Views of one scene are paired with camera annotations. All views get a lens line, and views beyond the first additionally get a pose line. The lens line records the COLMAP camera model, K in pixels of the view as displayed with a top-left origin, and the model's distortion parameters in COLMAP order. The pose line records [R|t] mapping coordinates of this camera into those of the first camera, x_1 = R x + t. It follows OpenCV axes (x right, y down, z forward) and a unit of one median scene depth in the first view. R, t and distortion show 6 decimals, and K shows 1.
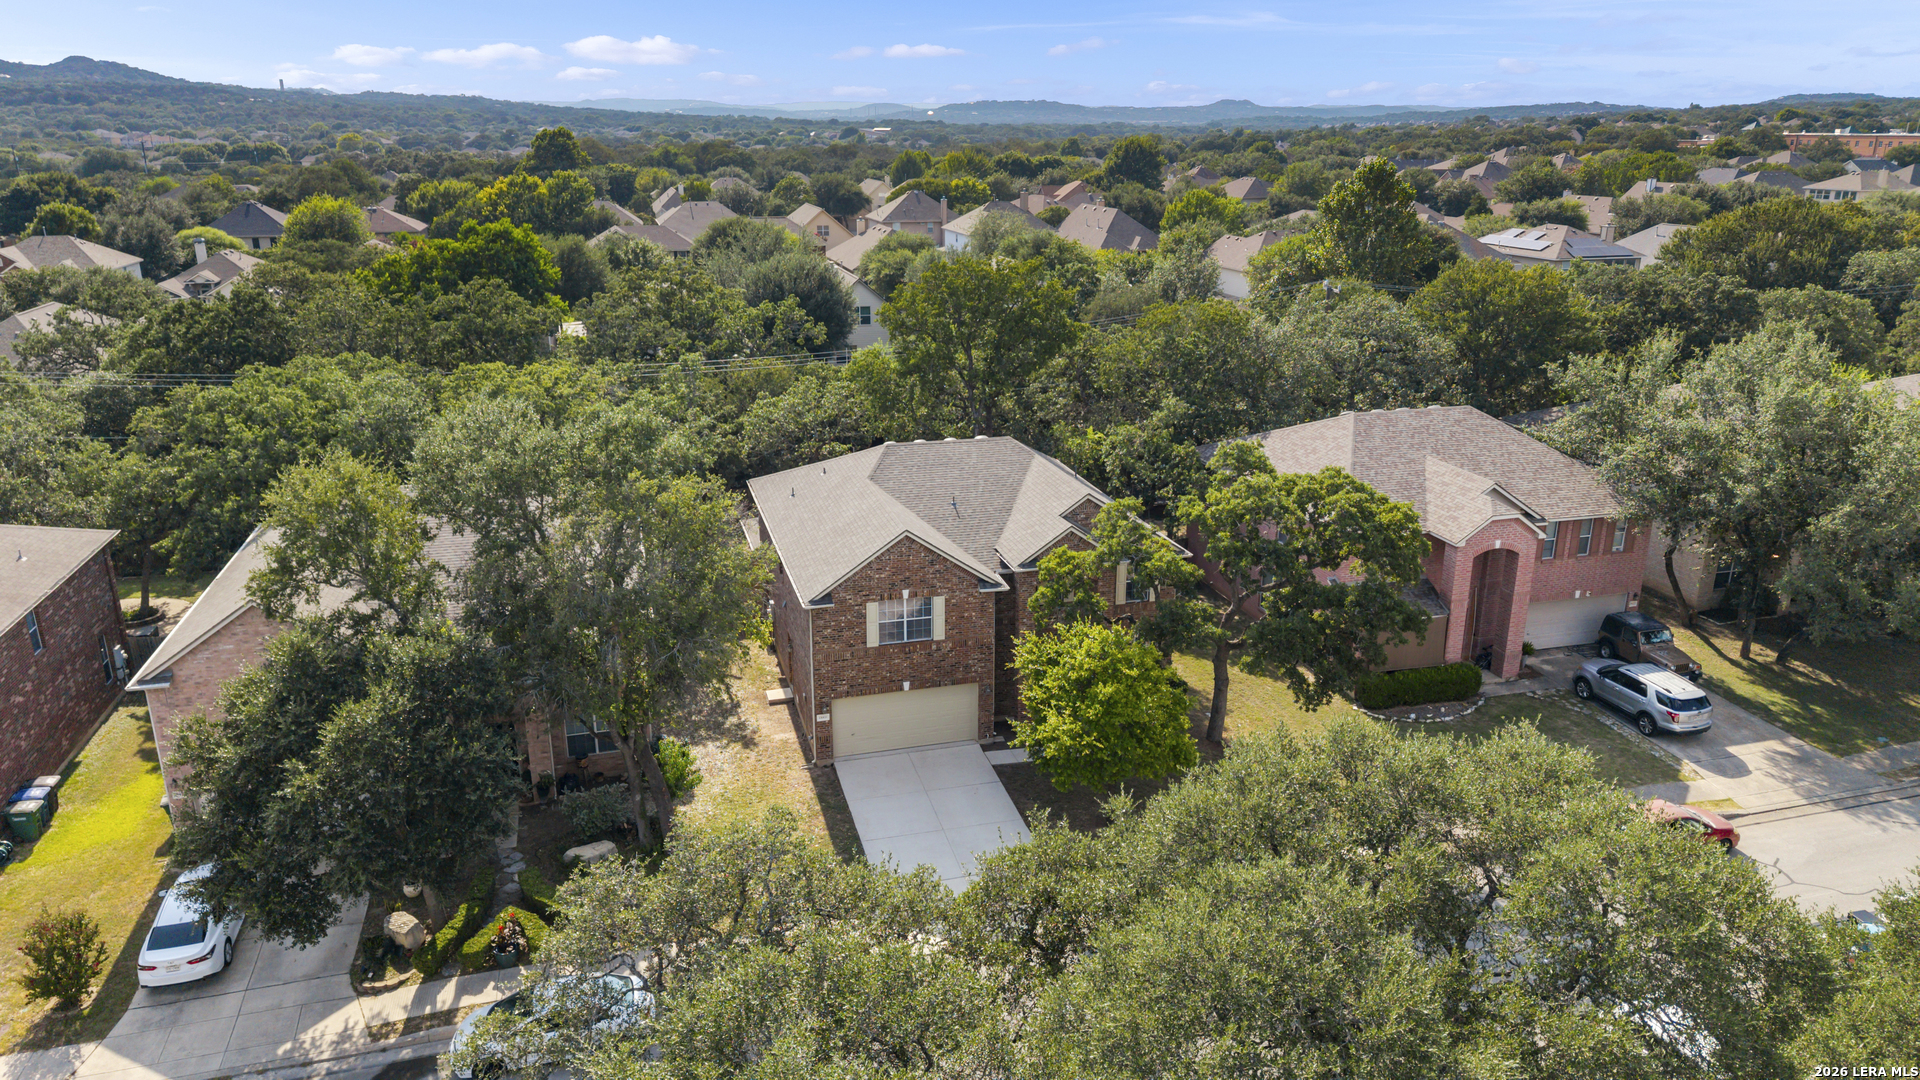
lens RADIAL K [[1294.8, 0, 960.0], [0, 1294.8, 540.0], [0, 0, 1]] dist [0.006419, 0.000633]
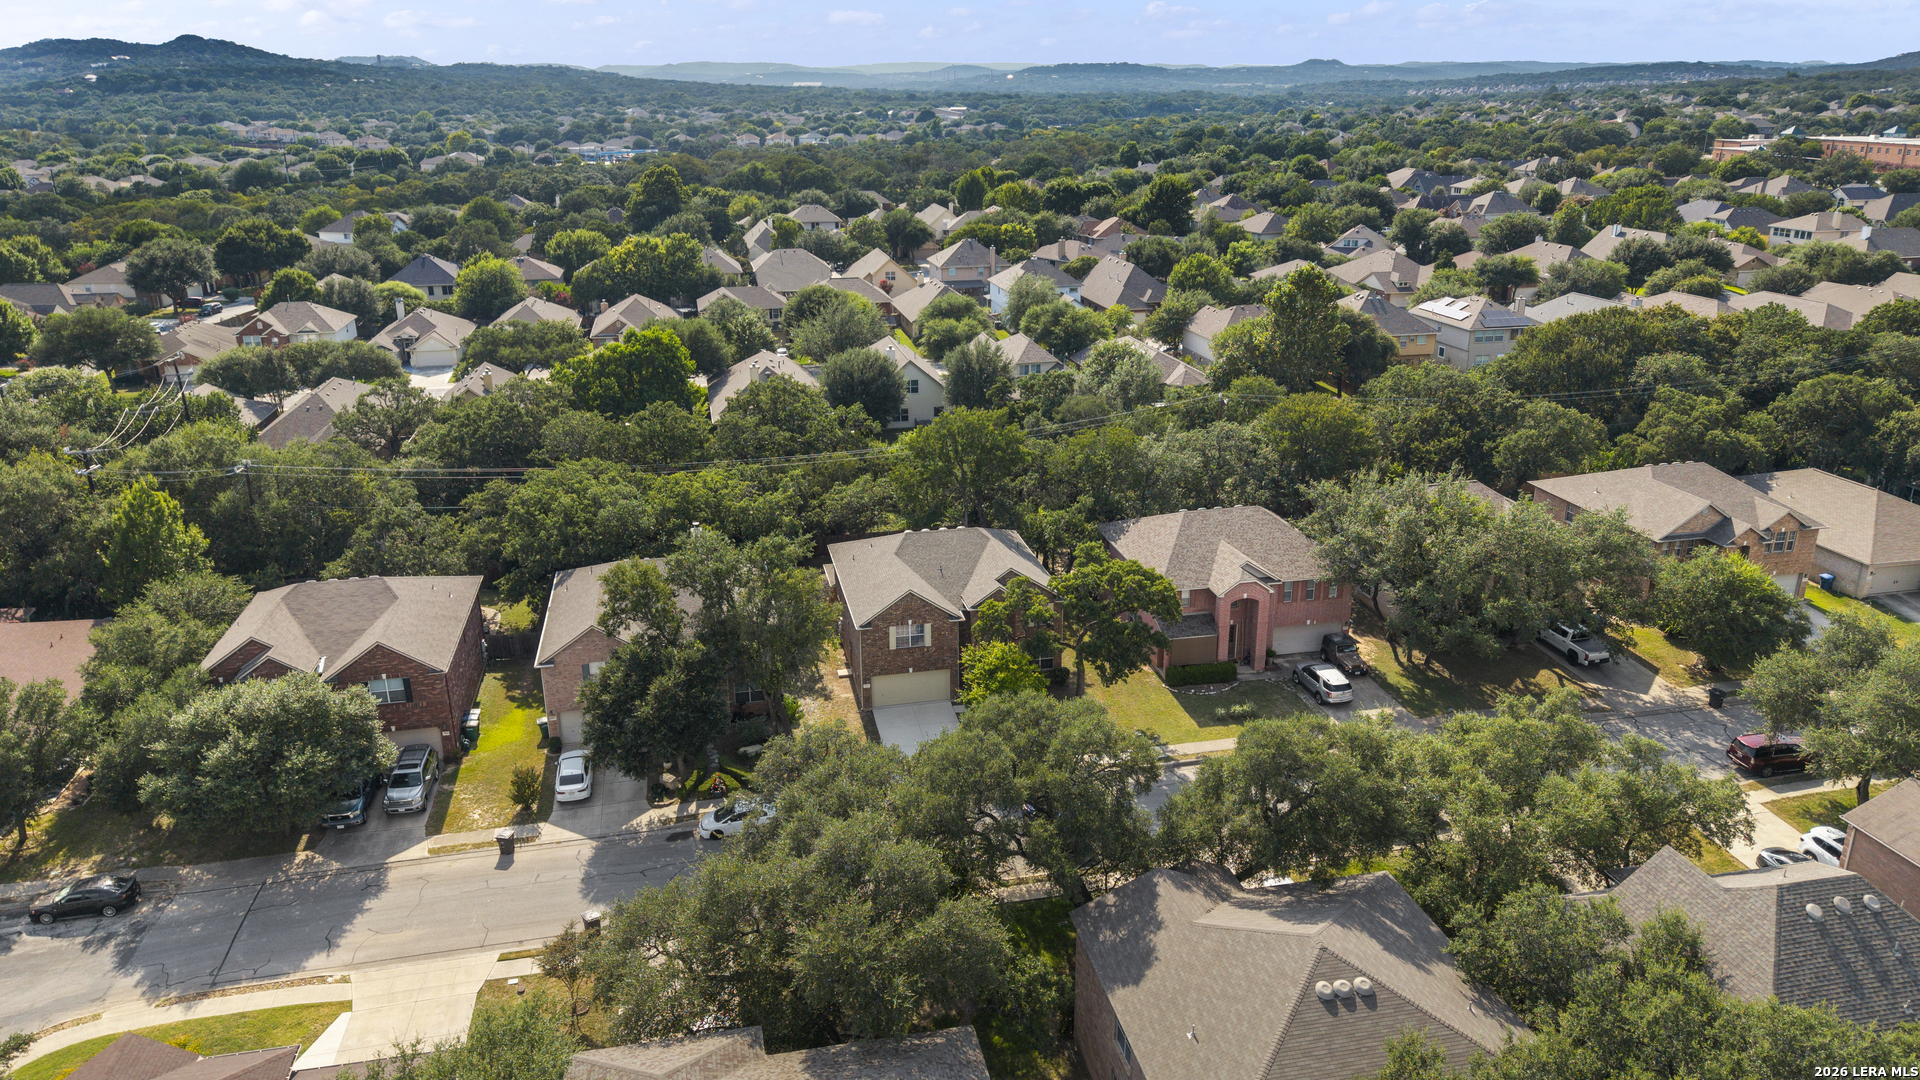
lens RADIAL K [[1303.9, 0, 960.0], [0, 1303.9, 540.0], [0, 0, 1]] dist [0.031045, -0.029078]
pose [[0.998200, 0.011992, -0.058757, 0.121788], [-0.010420, 0.999581, 0.027001, -0.112615], [0.059057, -0.026340, 0.997907, -0.775801]]
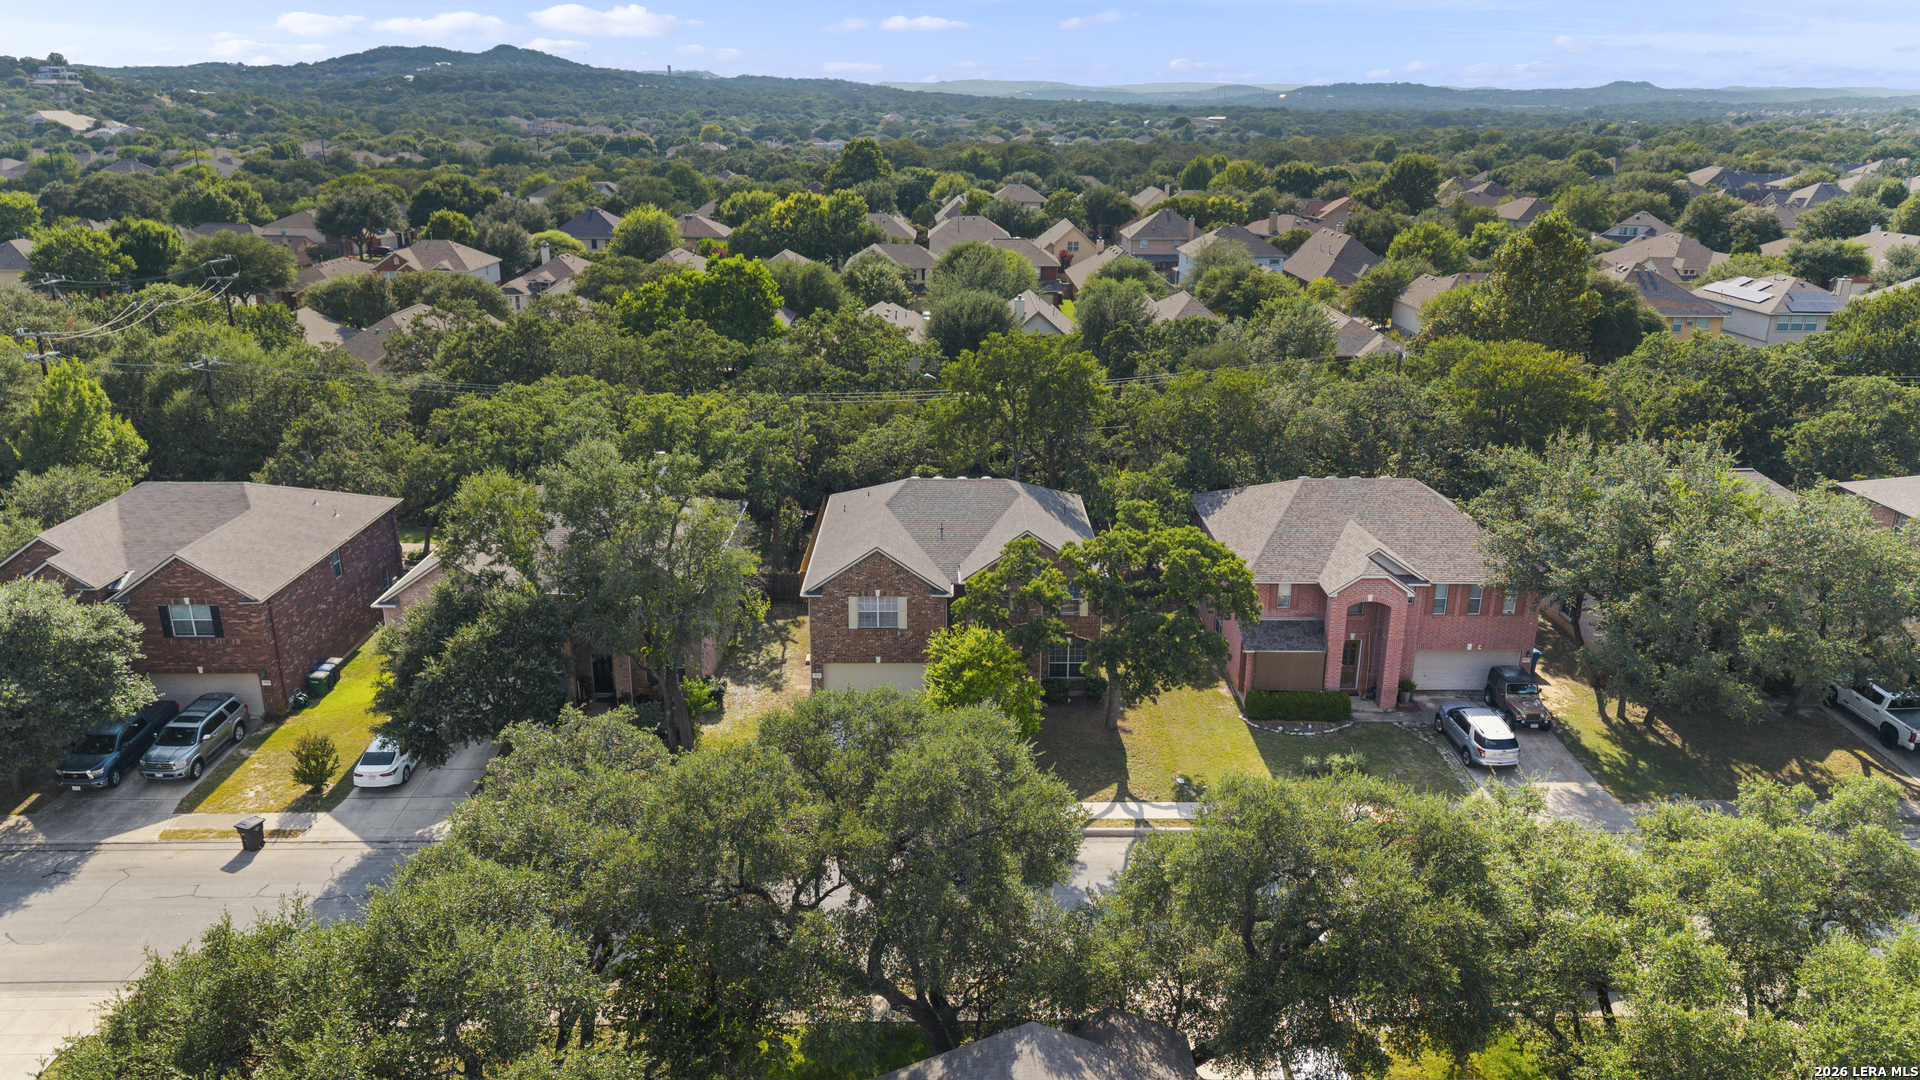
lens RADIAL K [[1303.9, 0, 960.0], [0, 1303.9, 540.0], [0, 0, 1]] dist [0.031045, -0.029078]
pose [[0.967463, 0.085059, -0.238287, 0.315593], [-0.082528, 0.996376, 0.020596, -0.043029], [0.239175, -0.000261, 0.970976, -0.283742]]
